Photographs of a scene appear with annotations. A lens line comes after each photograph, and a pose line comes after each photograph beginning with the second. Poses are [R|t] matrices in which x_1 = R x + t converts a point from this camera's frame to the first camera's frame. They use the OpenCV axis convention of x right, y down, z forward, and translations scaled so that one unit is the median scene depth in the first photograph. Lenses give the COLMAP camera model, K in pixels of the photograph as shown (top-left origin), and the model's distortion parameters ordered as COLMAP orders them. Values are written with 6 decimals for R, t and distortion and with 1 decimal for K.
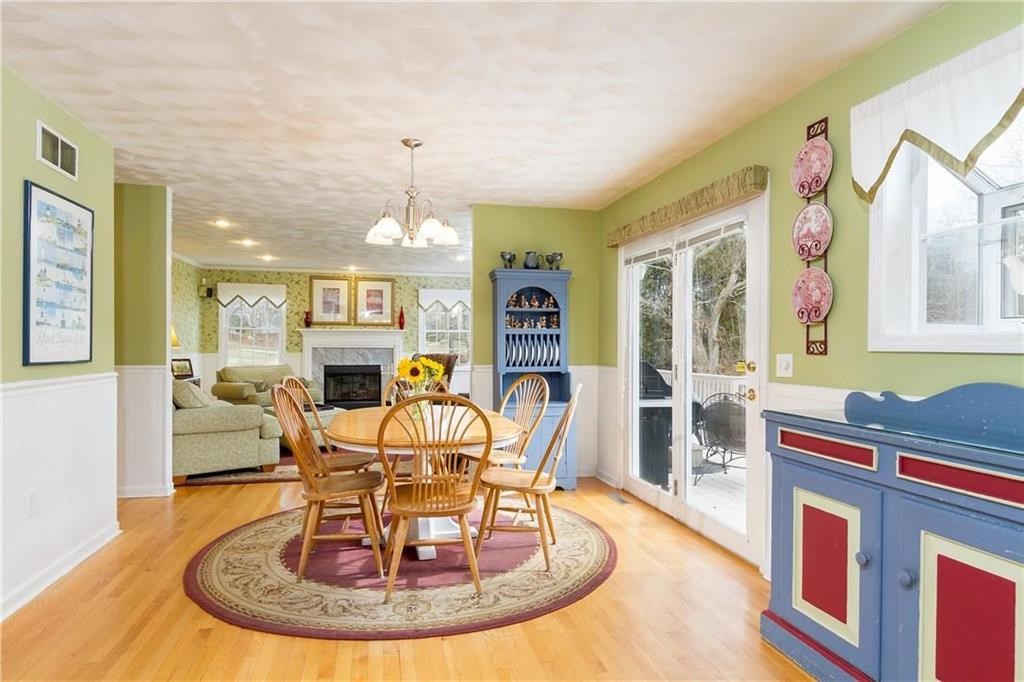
lens RADIAL K [[604.6, 0, 517.2], [0, 604.6, 348.5], [0, 0, 1]] dist [0.004307, 0.001187]
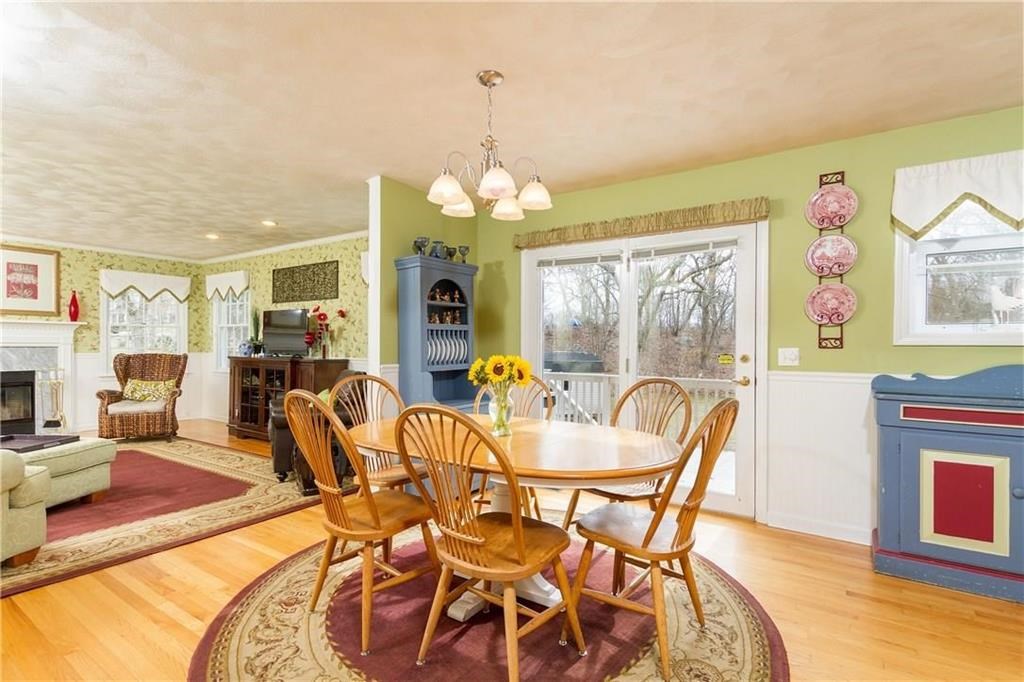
lens RADIAL K [[497.0, 0, 513.6], [0, 497.0, 349.2], [0, 0, 1]] dist [0.011420, -0.001470]
pose [[0.734023, -0.008823, 0.679067, -0.223991], [0.004588, 0.999957, 0.008032, 0.000001], [-0.679109, -0.002780, 0.734033, 0.195894]]
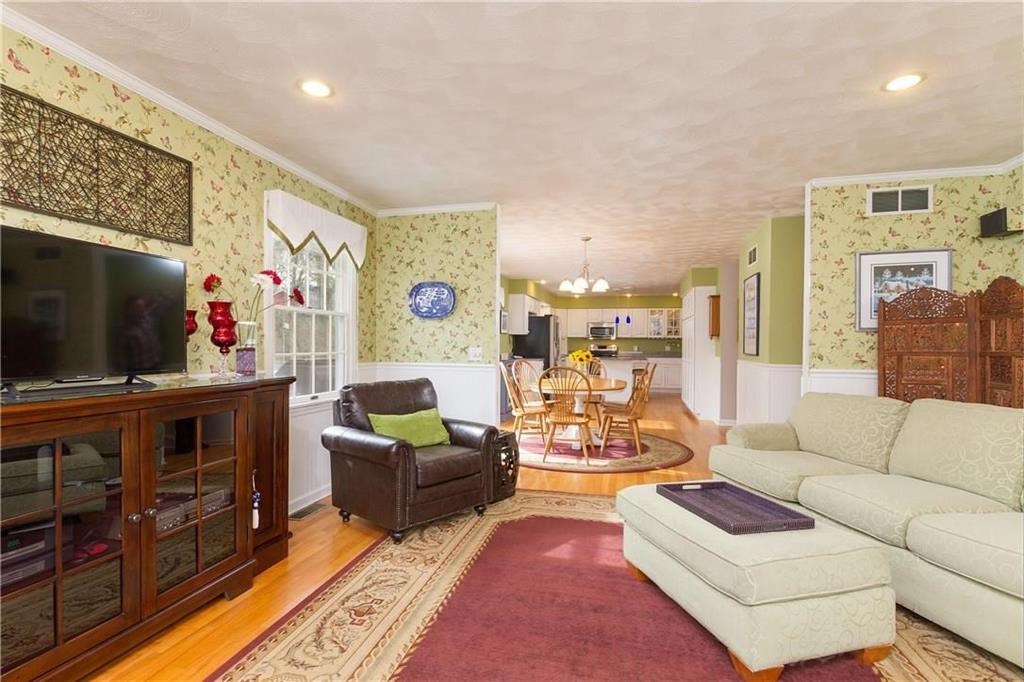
lens RADIAL K [[467.5, 0, 517.0], [0, 467.5, 347.4], [0, 0, 1]] dist [0.011141, -0.000462]
pose [[-0.889992, -0.015161, 0.455724, -0.252385], [-0.006832, 0.999778, 0.019918, -0.007953], [-0.455925, 0.014613, -0.889898, 0.940069]]
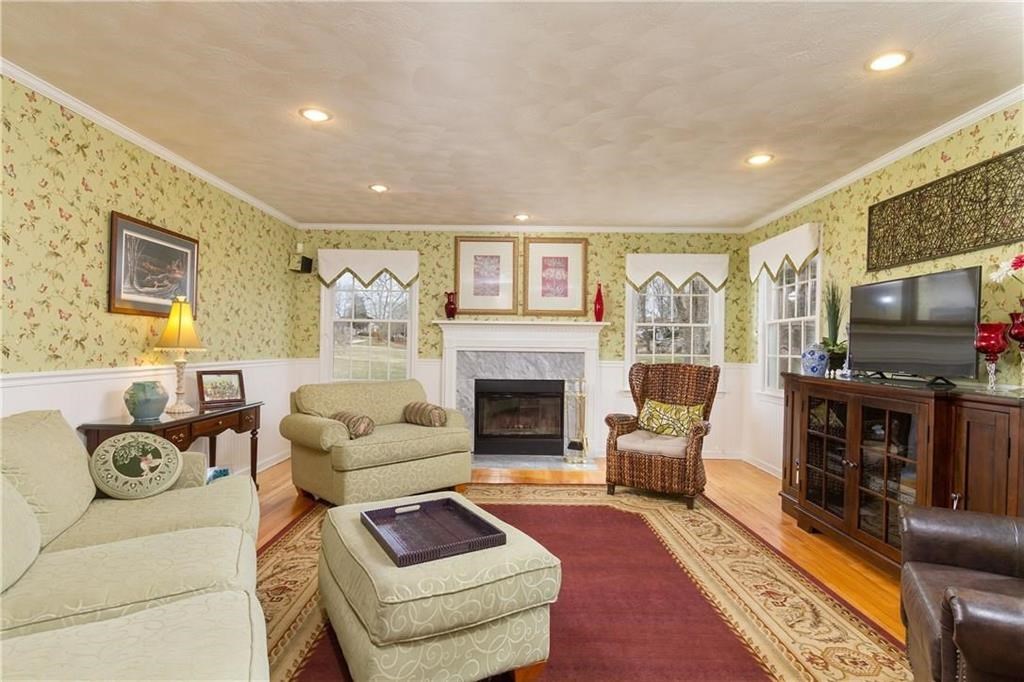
lens RADIAL K [[513.8, 0, 520.8], [0, 513.8, 346.1], [0, 0, 1]] dist [-0.000066, -0.000077]
pose [[0.974120, 0.004750, -0.225983, -0.159016], [-0.006900, 0.999938, -0.008724, -0.002301], [0.225928, 0.010057, 0.974092, 0.510293]]
